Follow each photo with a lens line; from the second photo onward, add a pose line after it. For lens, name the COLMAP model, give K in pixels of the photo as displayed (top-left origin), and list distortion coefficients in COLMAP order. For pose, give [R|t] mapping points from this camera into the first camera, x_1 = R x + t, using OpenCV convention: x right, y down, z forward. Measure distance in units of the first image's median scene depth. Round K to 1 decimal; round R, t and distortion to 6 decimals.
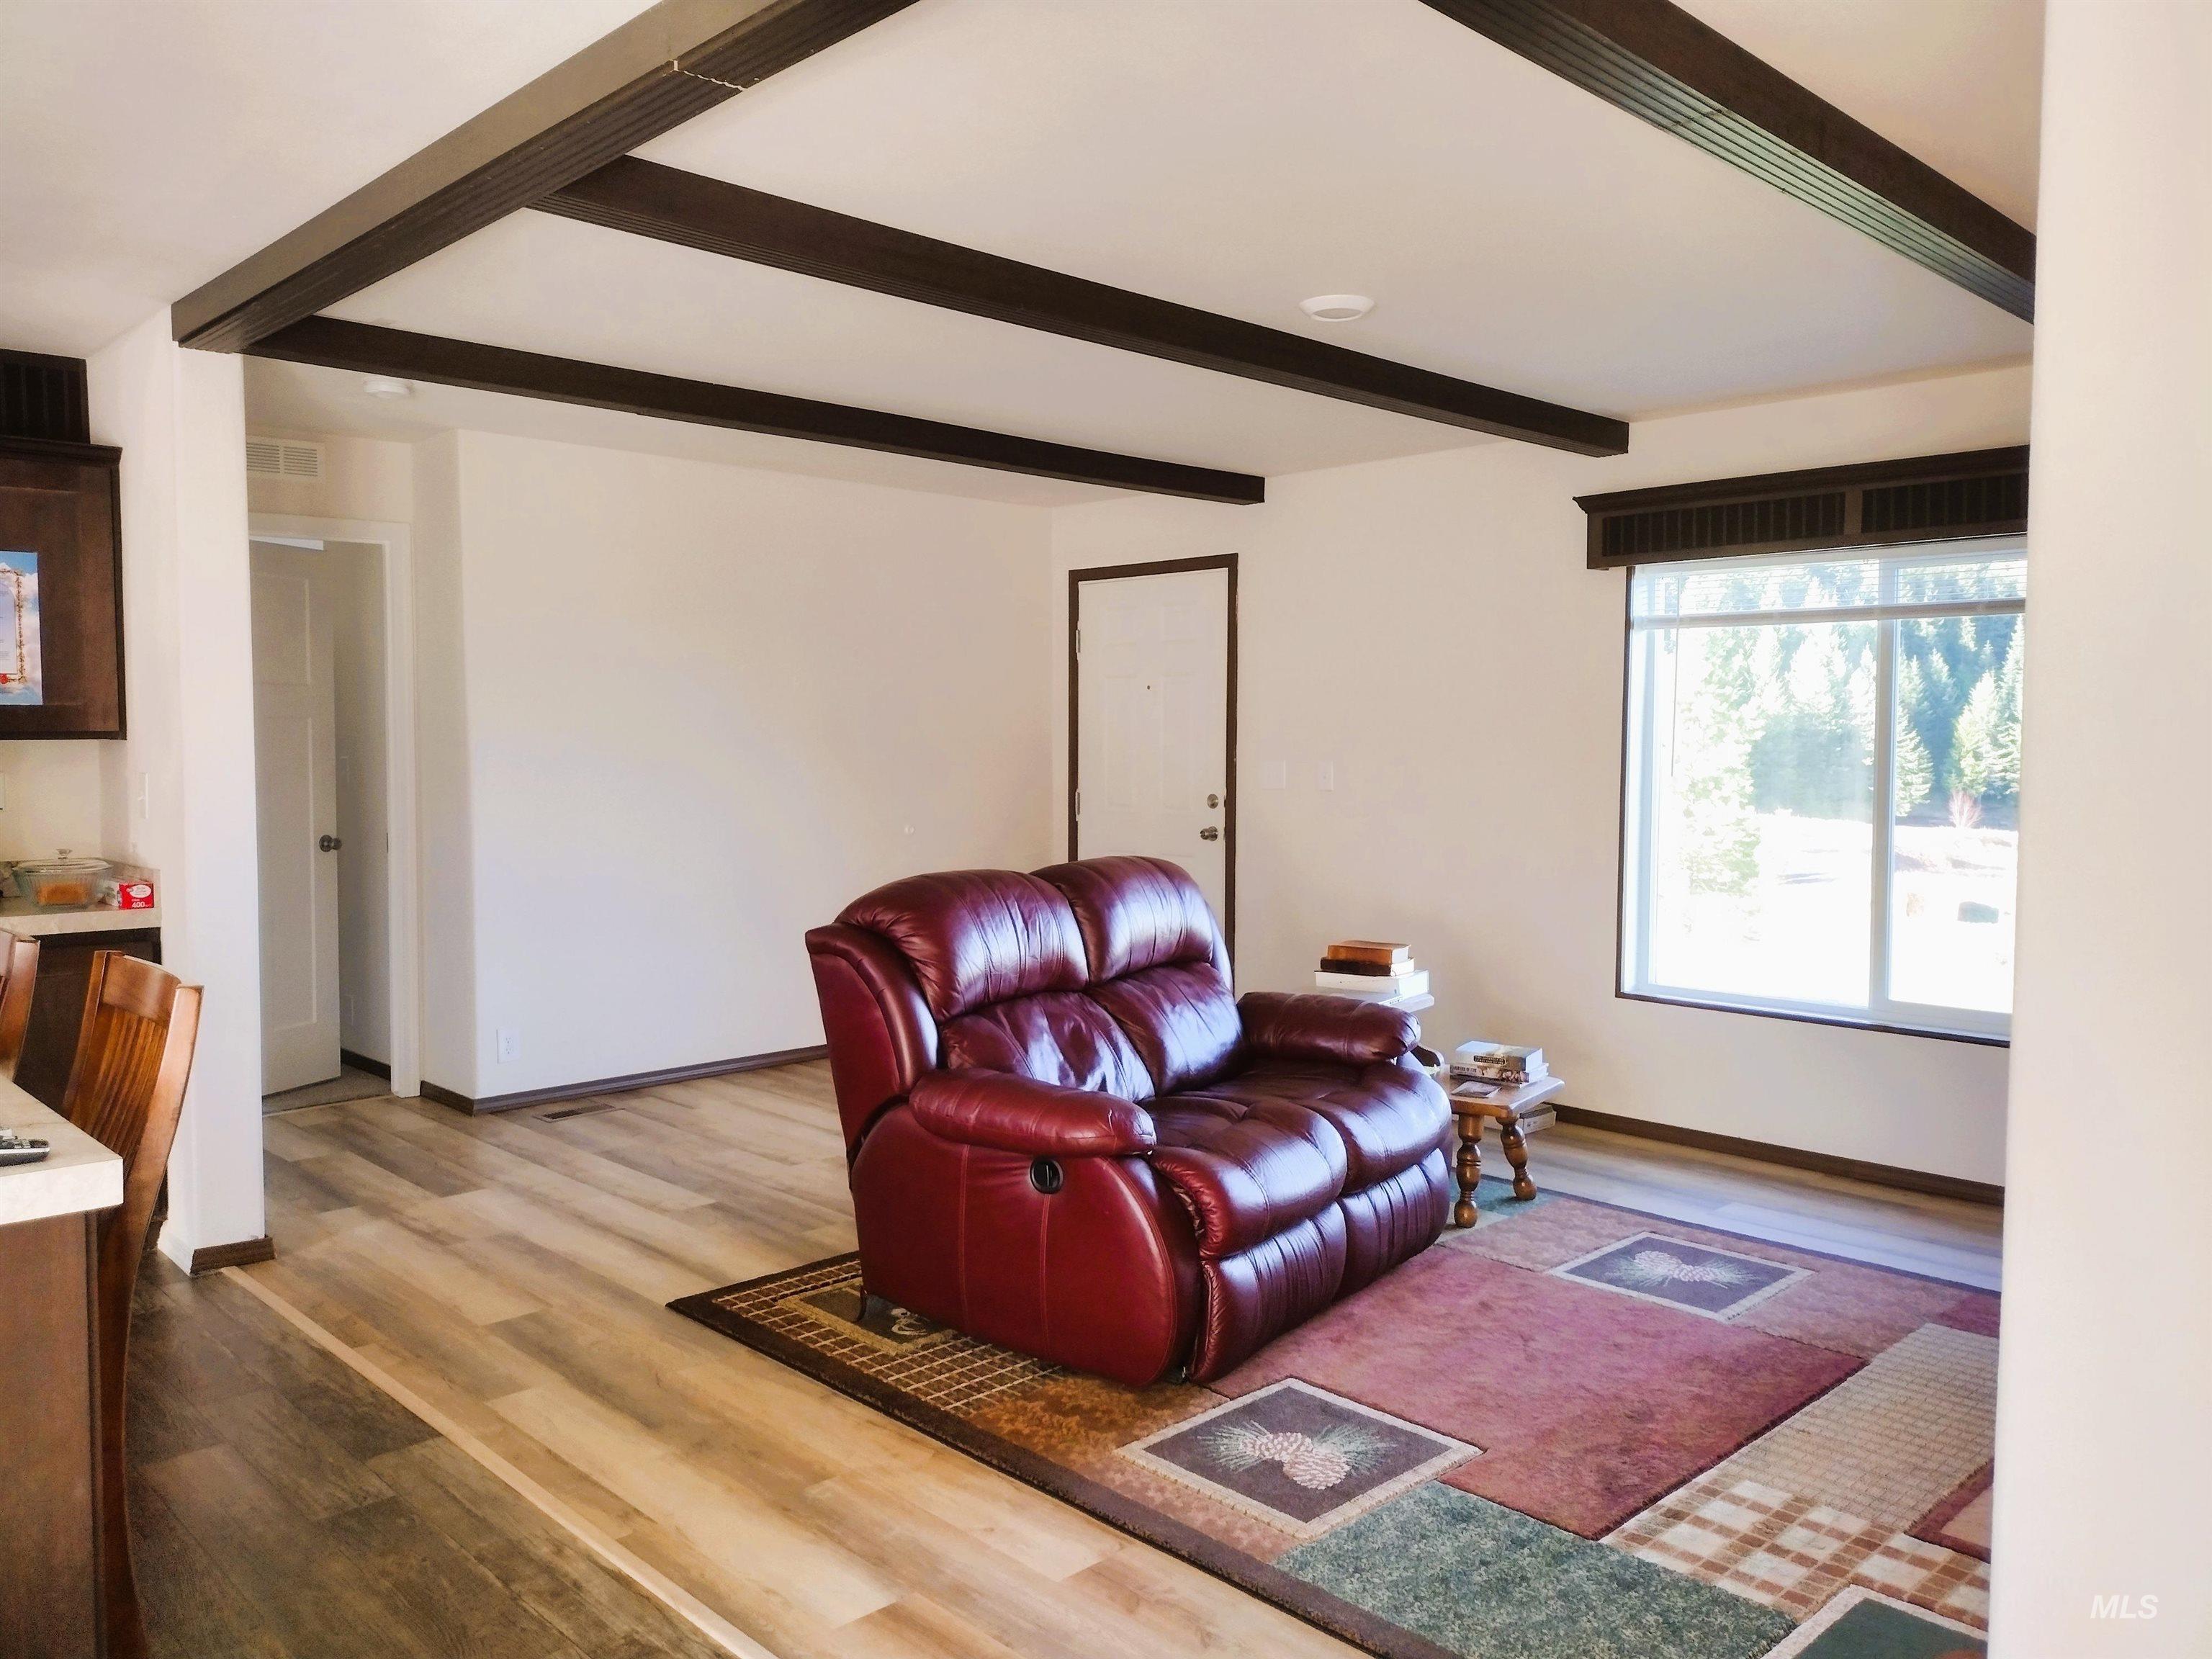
lens RADIAL K [[1661.4, 0, 1108.8], [0, 1661.4, 892.6], [0, 0, 1]] dist [0.060998, -0.064422]
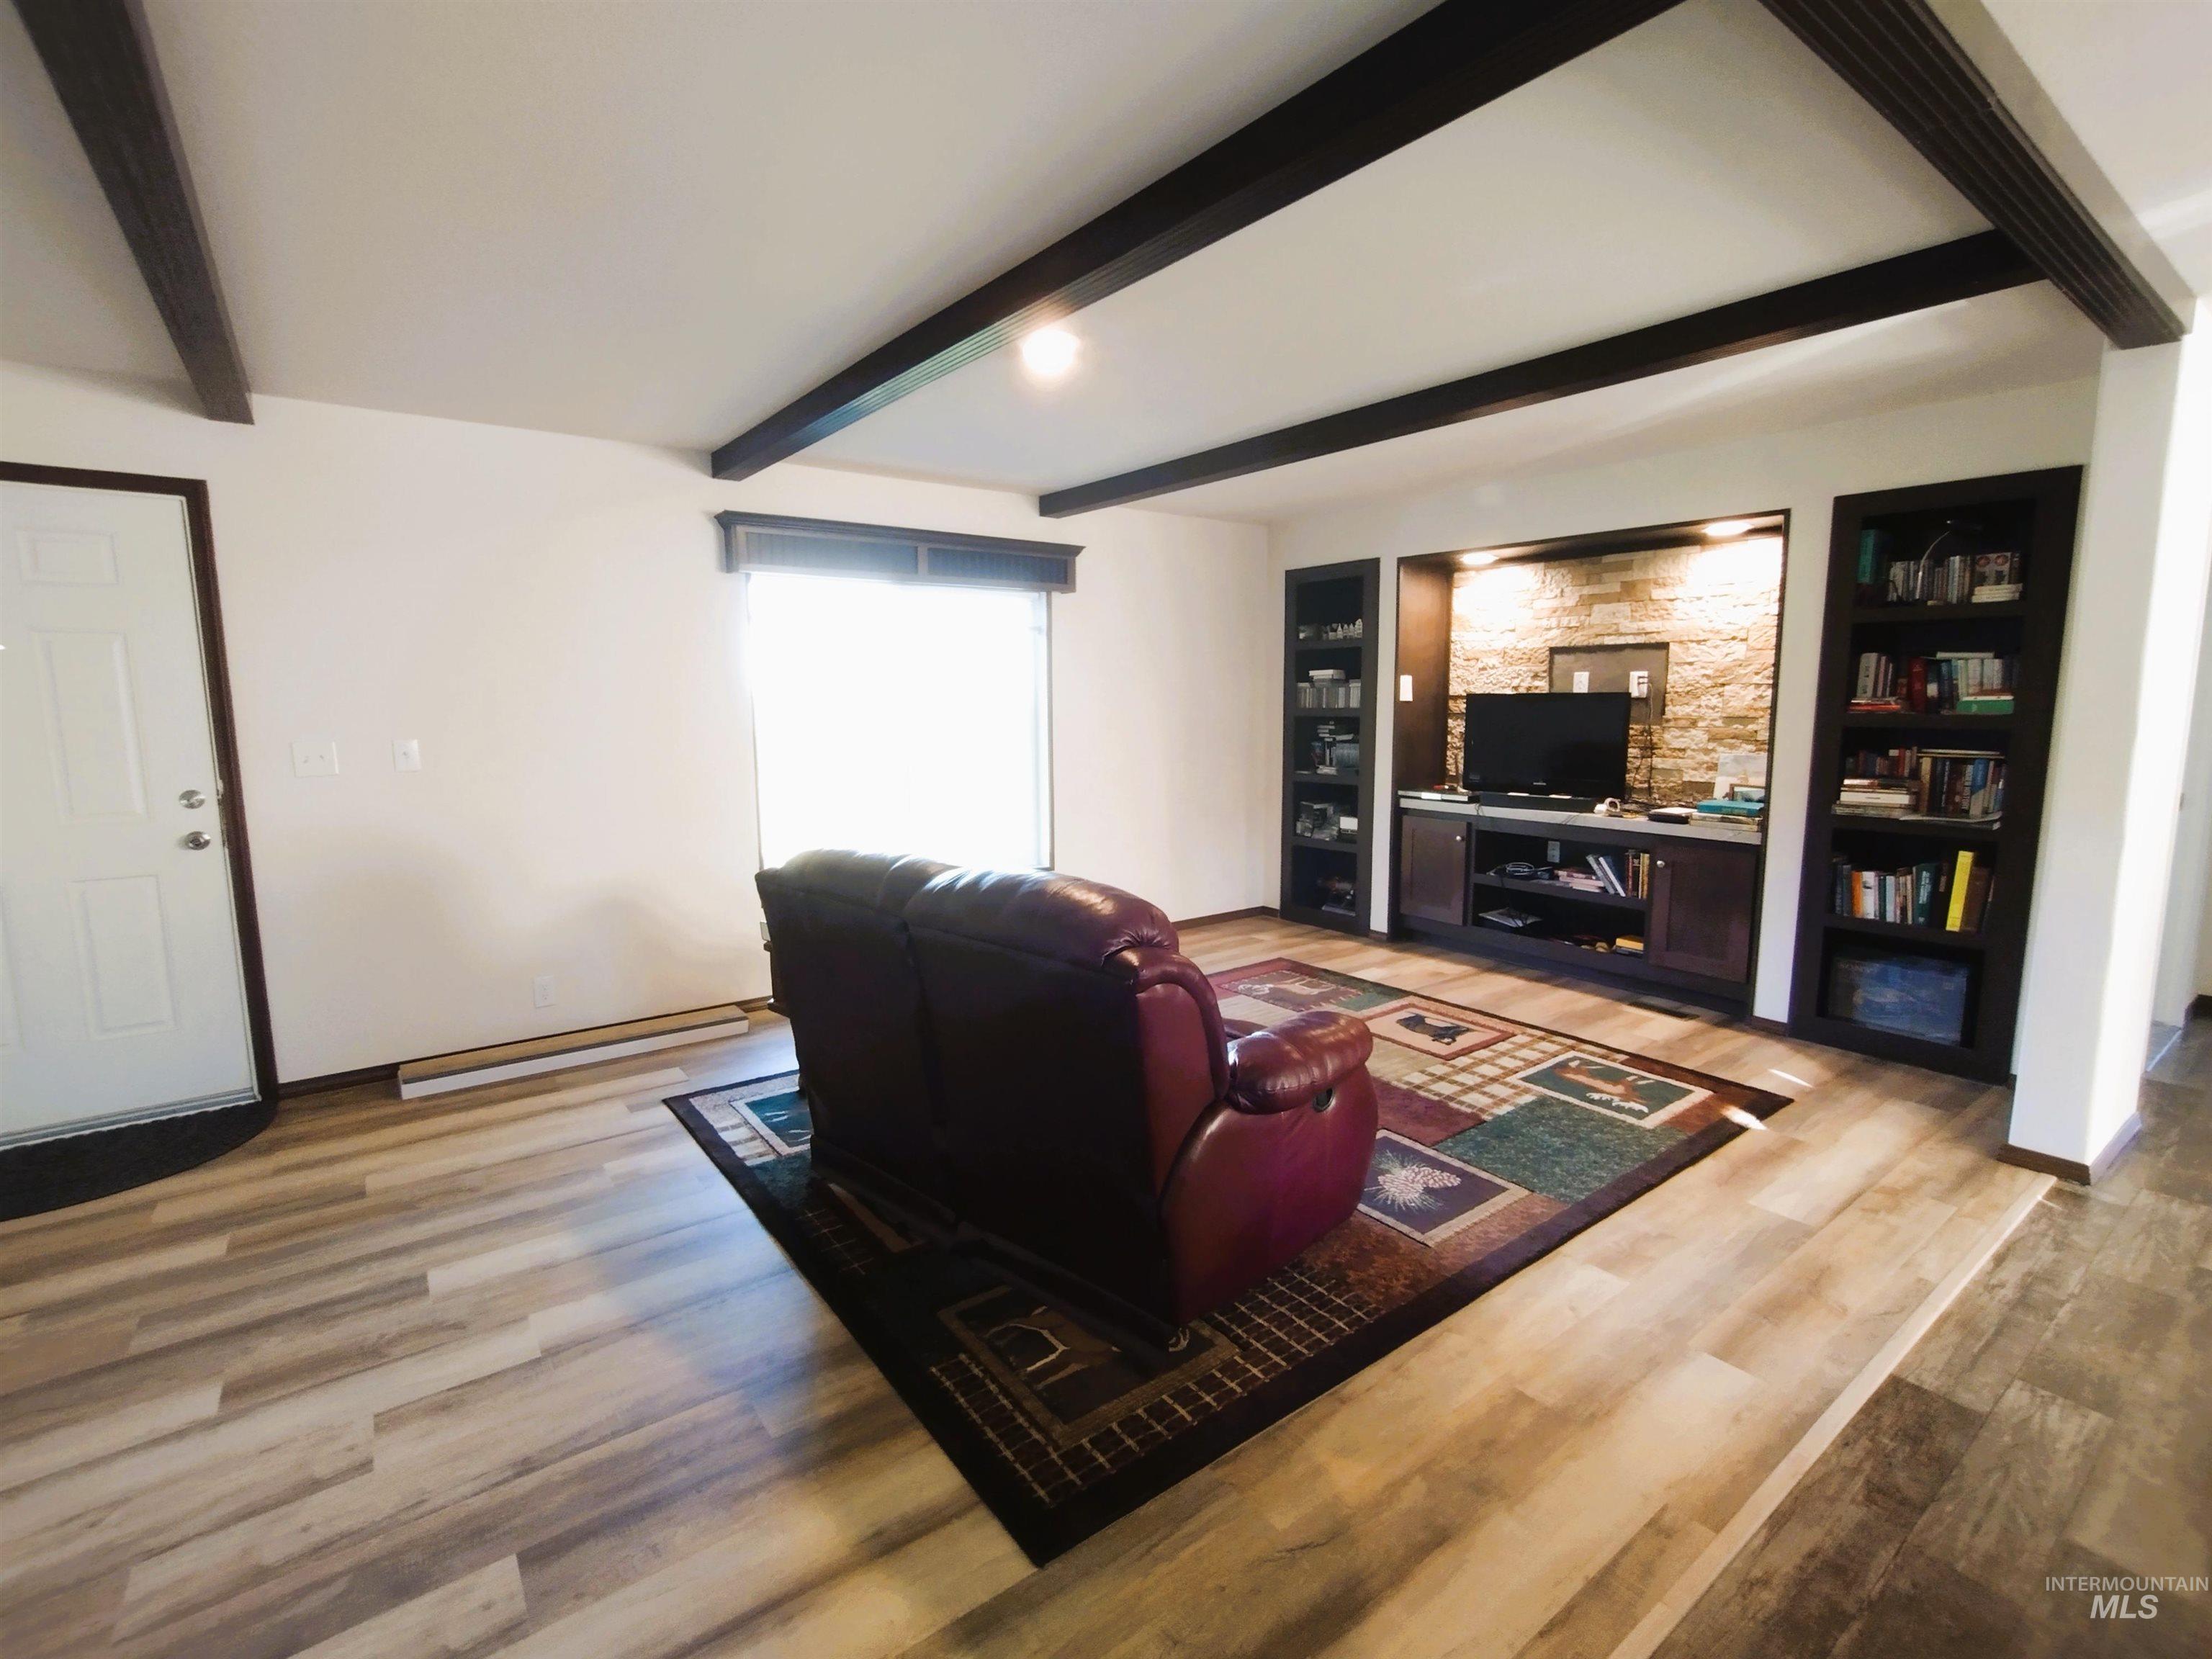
lens RADIAL K [[1015.1, 0, 1100.2], [0, 1015.1, 855.2], [0, 0, 1]] dist [-0.000863, 0.001092]
pose [[0.119503, -0.155747, 0.980542, -0.740861], [0.101686, 0.984345, 0.143958, -0.112852], [-0.987613, 0.082504, 0.133470, 1.071484]]
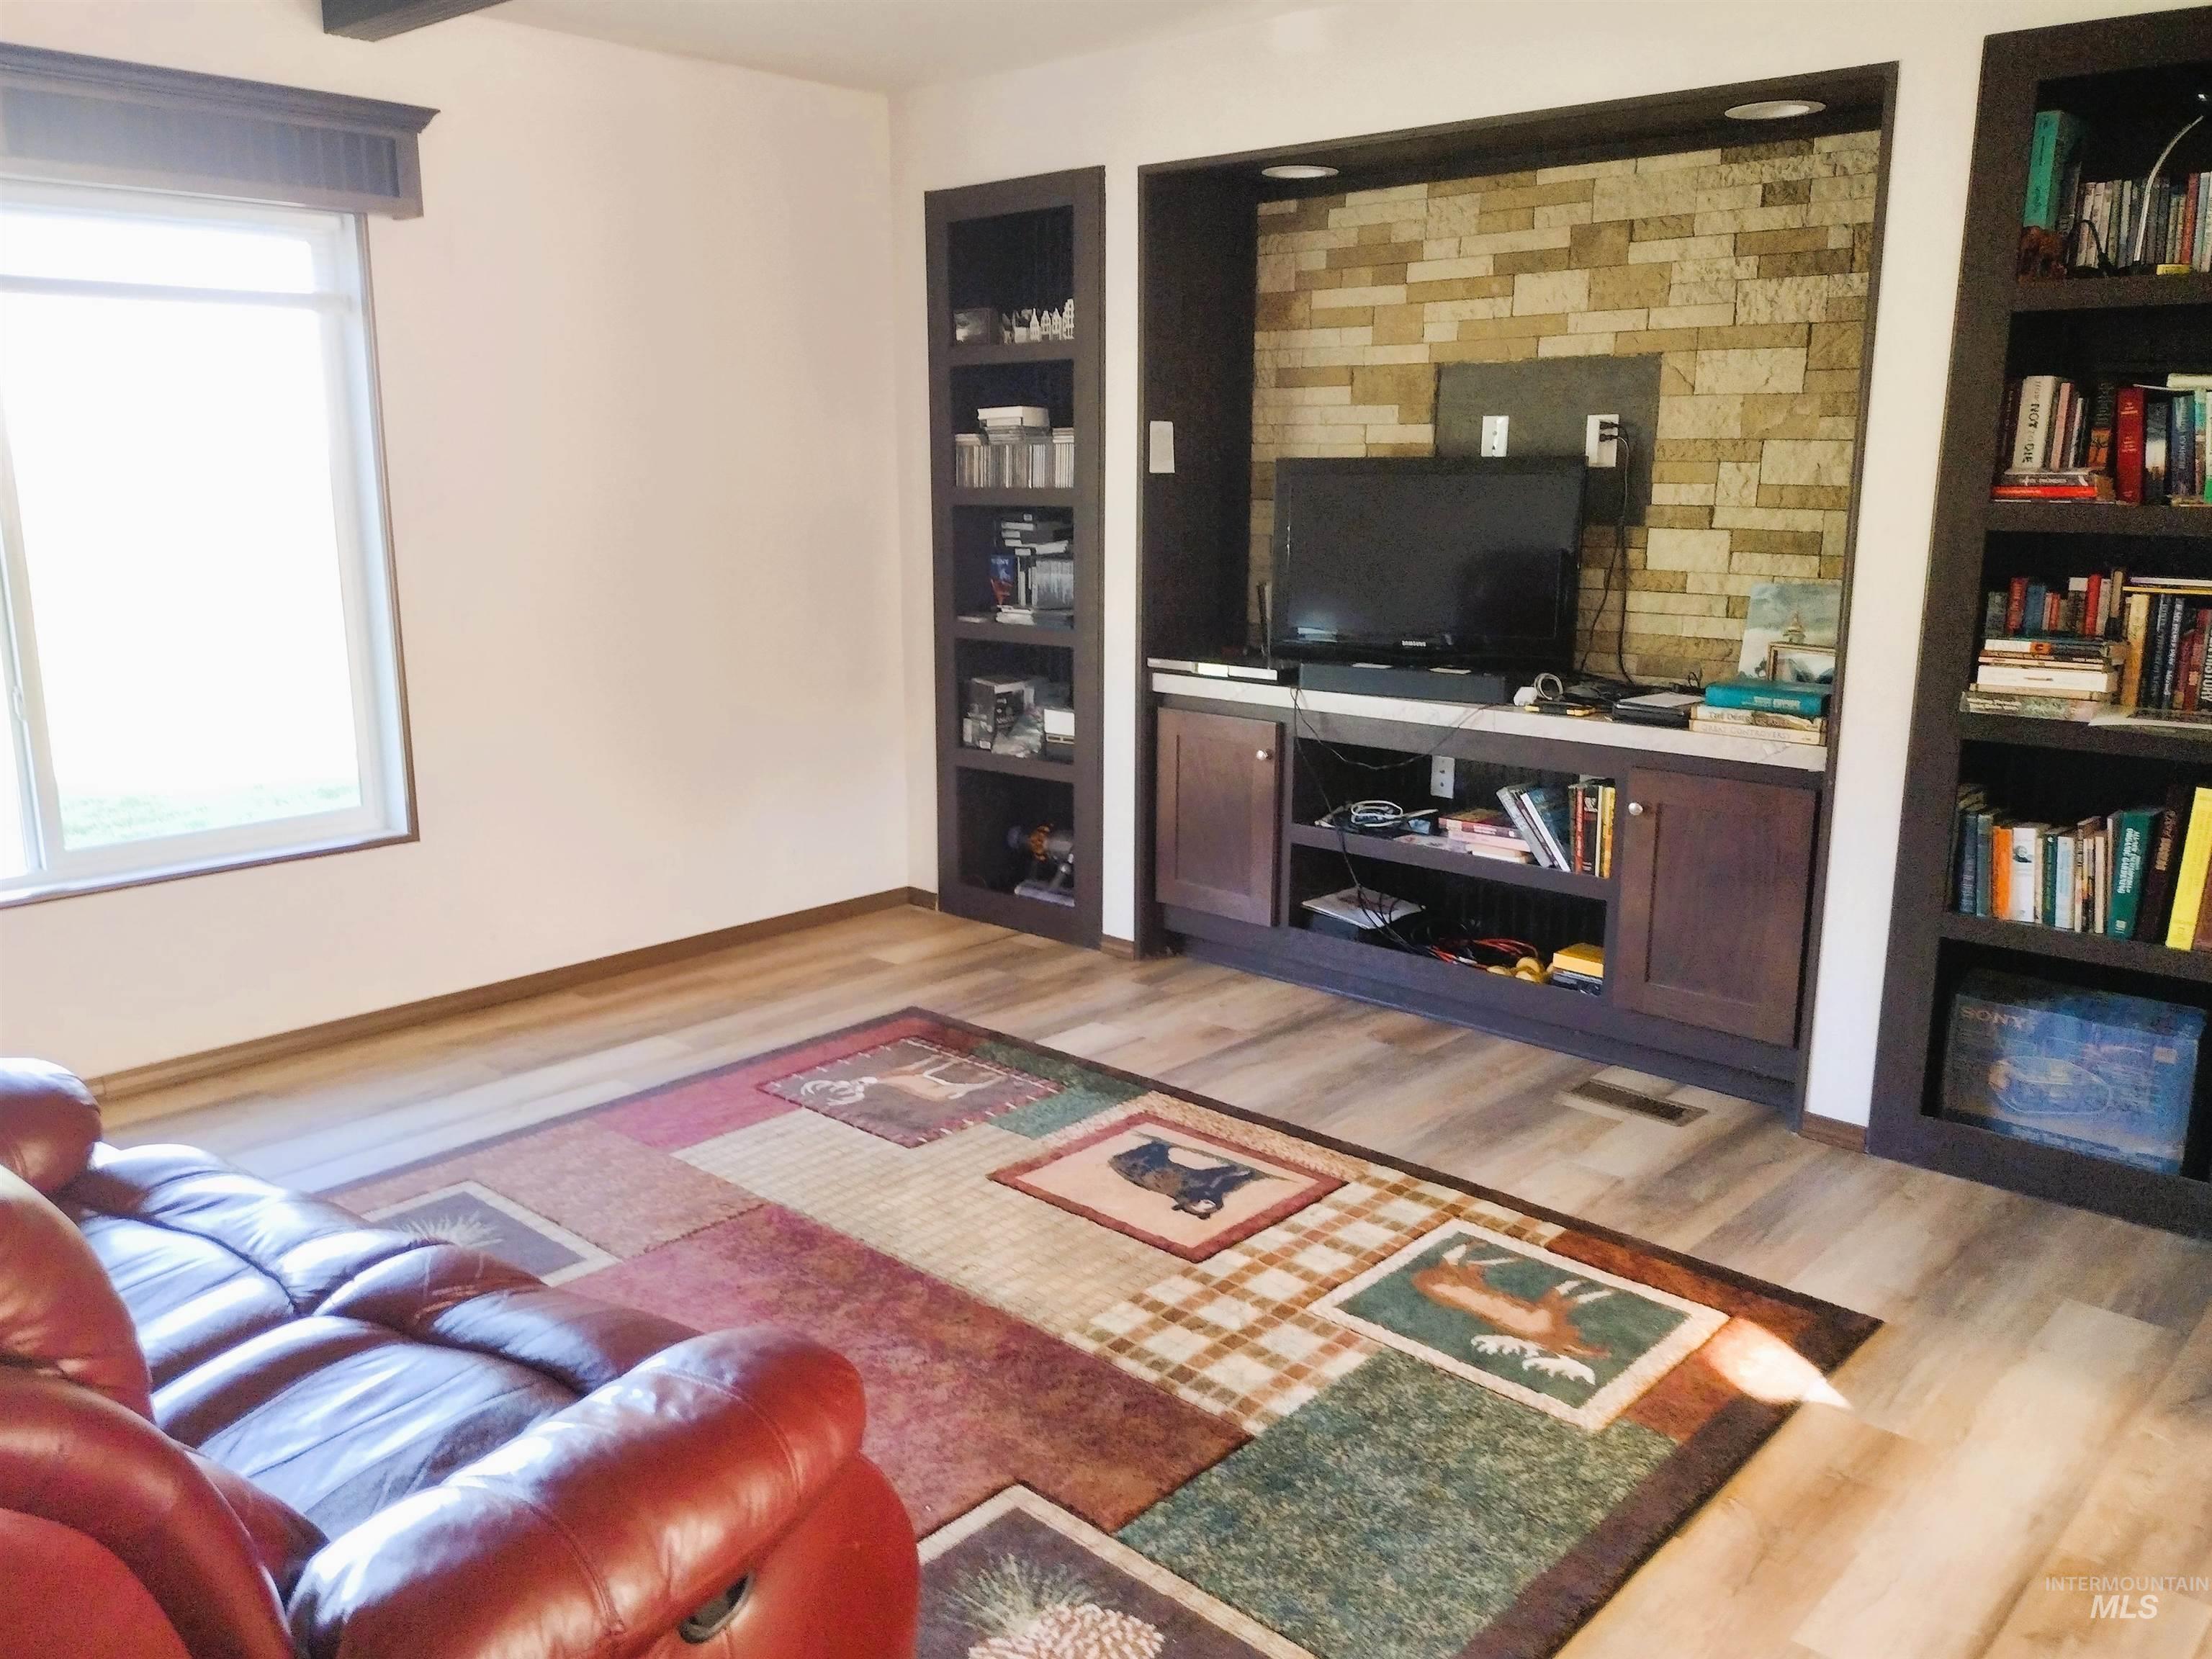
lens RADIAL K [[1661.4, 0, 1077.4], [0, 1661.4, 868.3], [0, 0, 1]] dist [0.060998, -0.064422]
pose [[-0.049244, -0.239655, 0.969609, -0.400014], [0.095181, 0.965242, 0.243409, -0.098198], [-0.994241, 0.104275, -0.024722, 0.917751]]
